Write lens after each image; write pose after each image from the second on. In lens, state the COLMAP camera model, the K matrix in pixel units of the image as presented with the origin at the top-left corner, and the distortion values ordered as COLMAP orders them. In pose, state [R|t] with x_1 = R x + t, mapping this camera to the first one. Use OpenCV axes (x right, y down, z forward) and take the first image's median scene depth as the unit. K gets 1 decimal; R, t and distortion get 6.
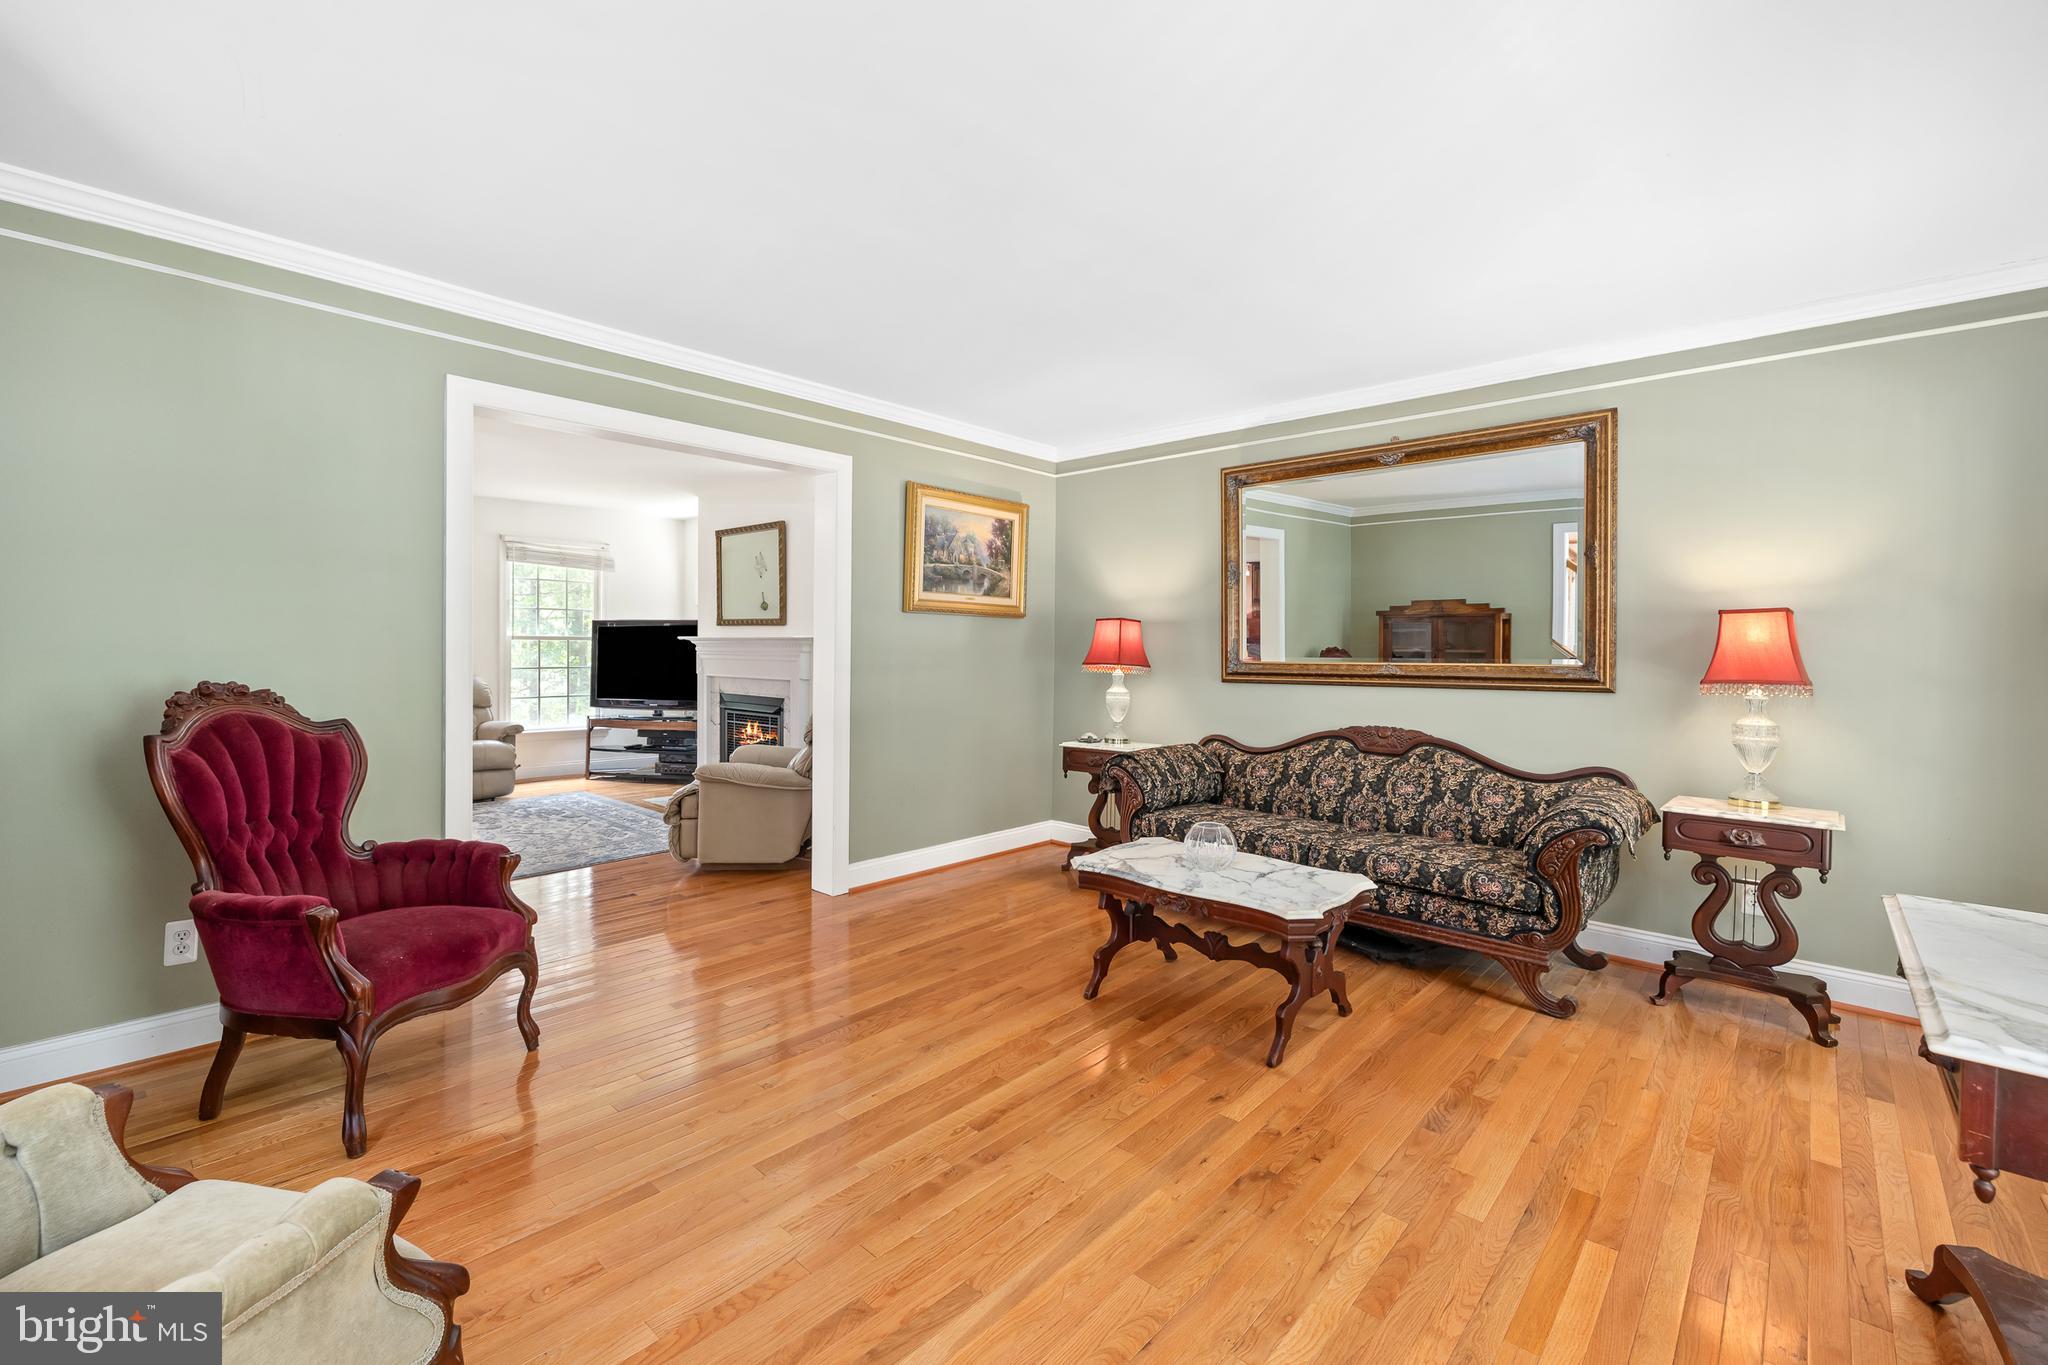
lens RADIAL K [[874.4, 0, 973.1], [0, 874.4, 648.5], [0, 0, 1]] dist [0.000829, -0.001422]
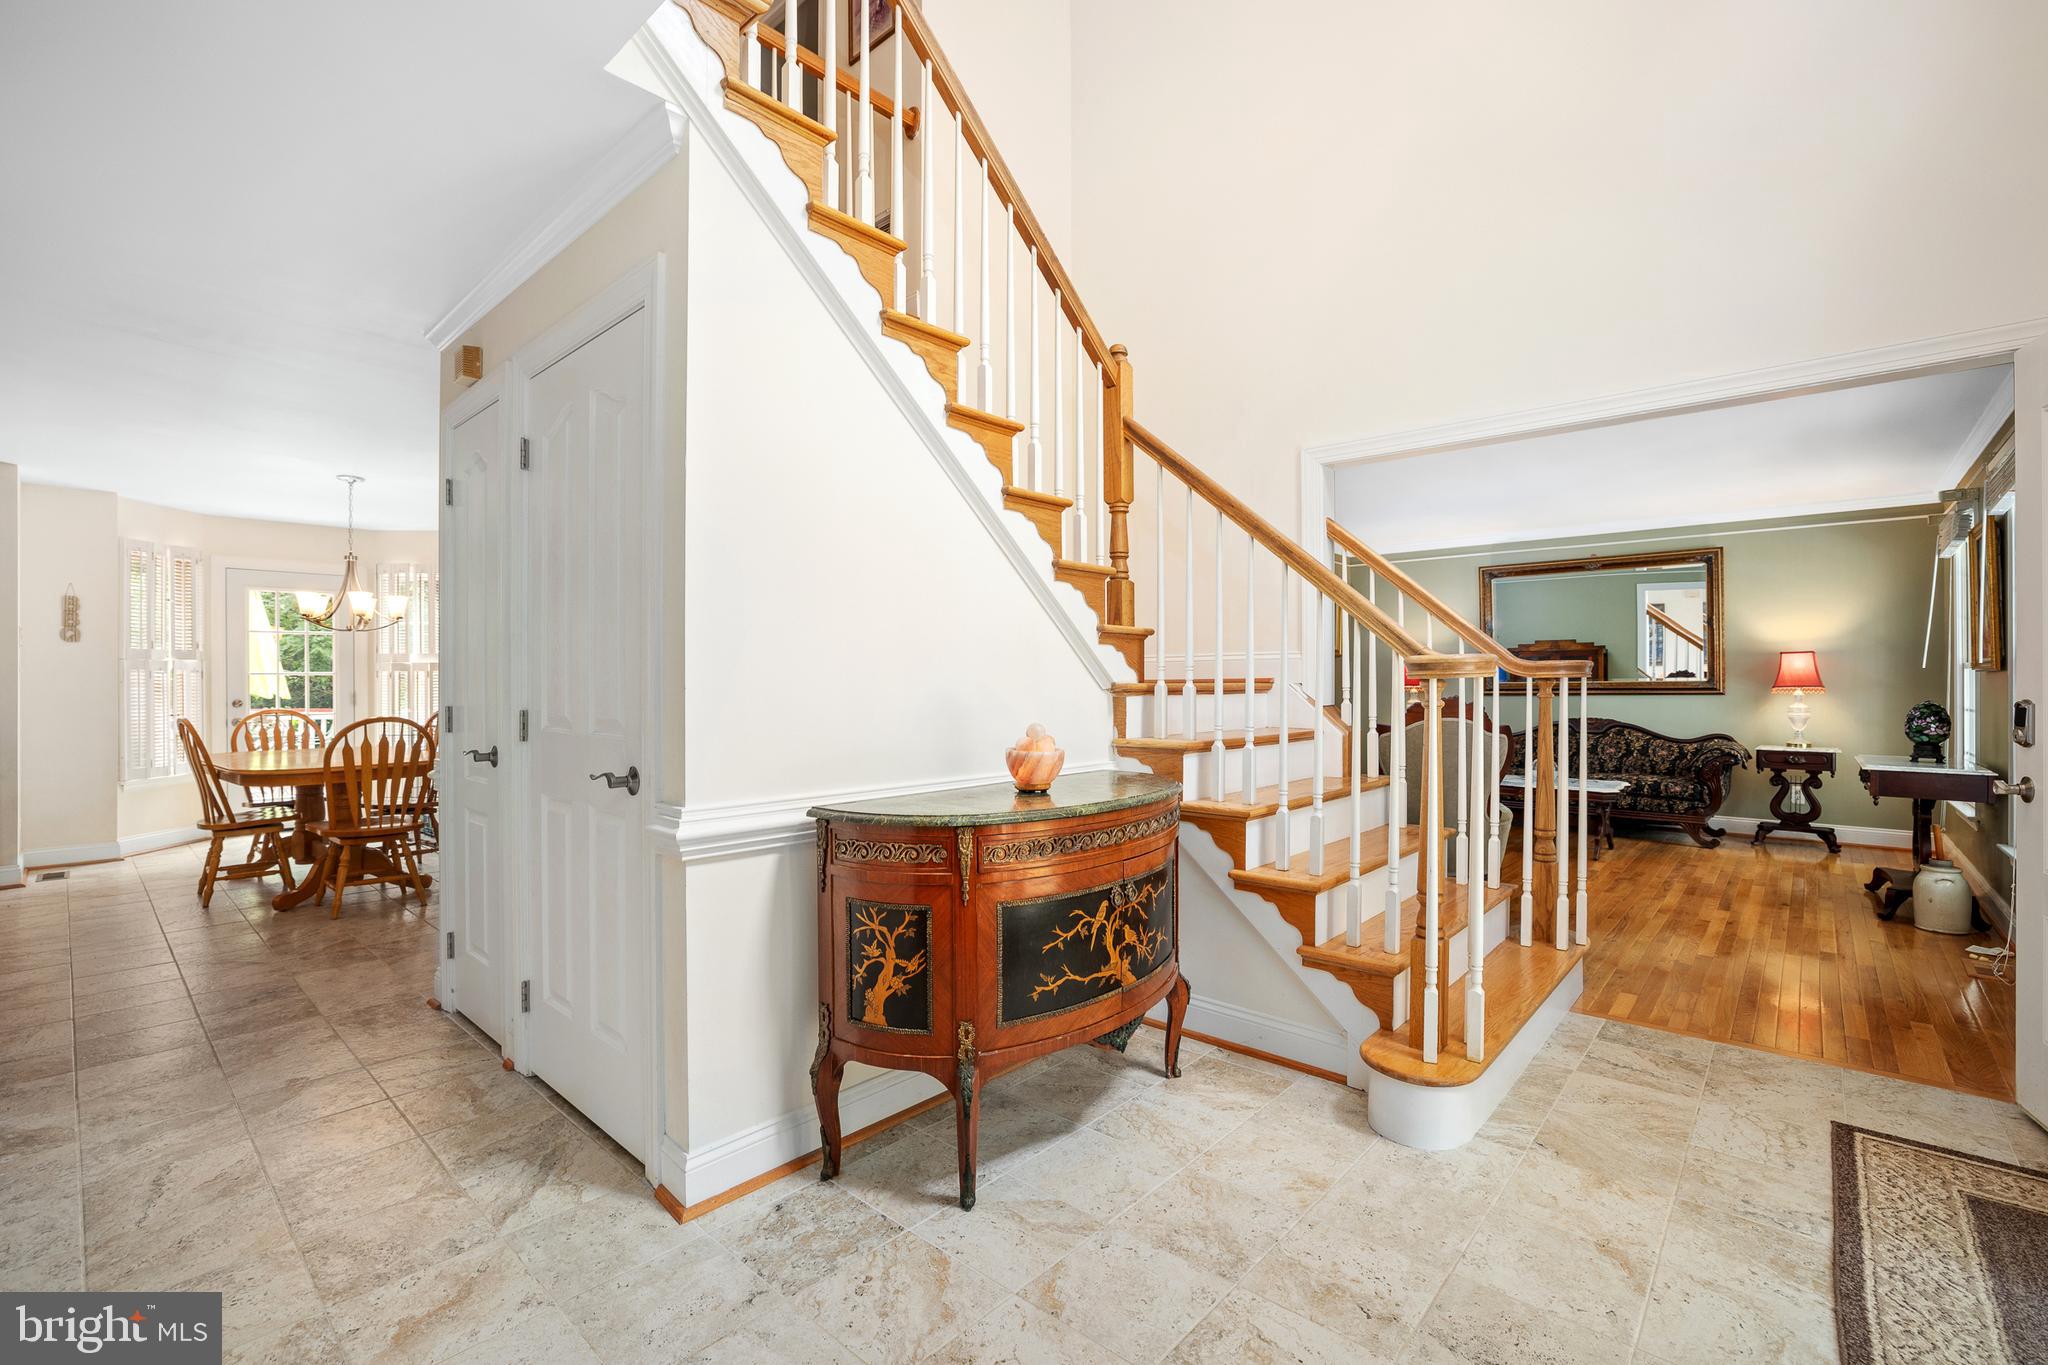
lens RADIAL K [[874.4, 0, 1039.5], [0, 874.4, 670.9], [0, 0, 1]] dist [0.000829, -0.001422]
pose [[0.999116, -0.009431, 0.040973, -0.982679], [0.010014, 0.999851, -0.014030, 0.011221], [-0.040835, 0.014428, 0.999062, -0.993895]]
